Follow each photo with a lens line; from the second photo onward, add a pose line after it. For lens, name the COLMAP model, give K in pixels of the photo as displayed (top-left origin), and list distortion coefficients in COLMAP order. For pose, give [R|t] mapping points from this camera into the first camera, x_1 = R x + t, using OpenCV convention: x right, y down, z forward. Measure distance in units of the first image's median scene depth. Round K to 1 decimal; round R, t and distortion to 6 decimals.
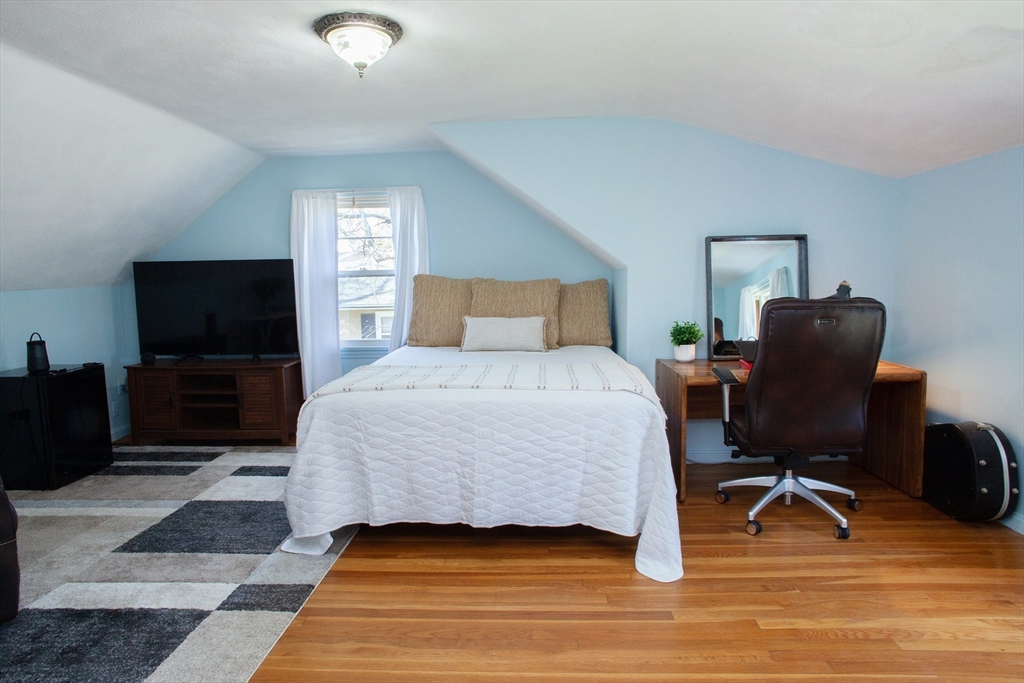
lens RADIAL K [[587.8, 0, 509.1], [0, 587.8, 344.1], [0, 0, 1]] dist [-0.031517, 0.009871]
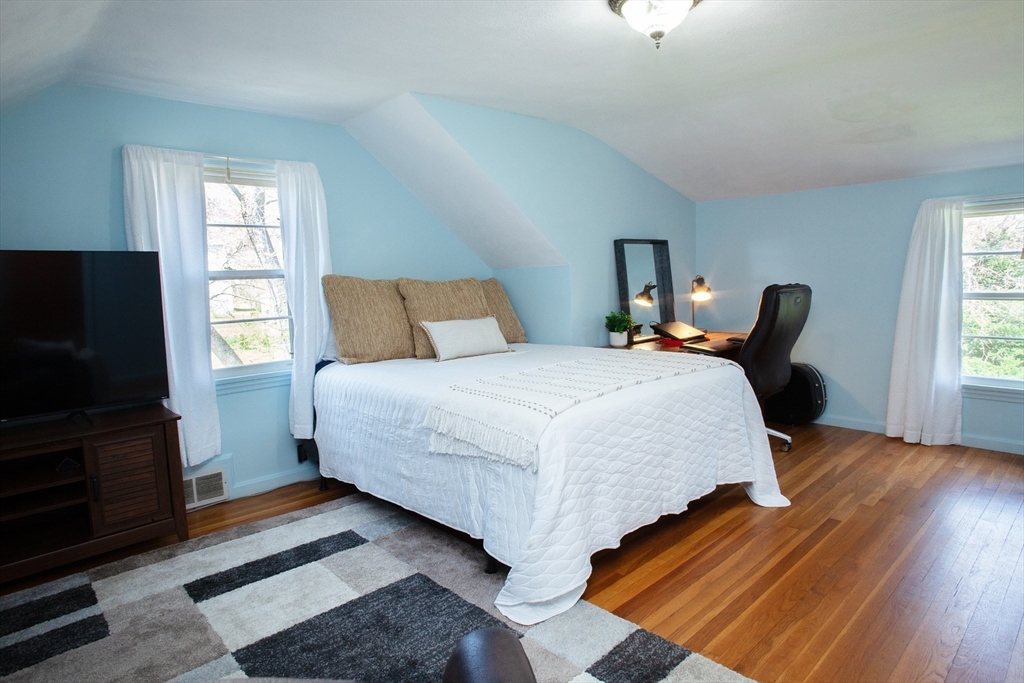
lens RADIAL K [[587.8, 0, 510.6], [0, 587.8, 340.9], [0, 0, 1]] dist [-0.031517, 0.009871]
pose [[0.695278, -0.084707, 0.713732, -0.627822], [0.099625, 0.994803, 0.021017, -0.024742], [-0.711803, 0.056493, 0.700104, 0.311174]]
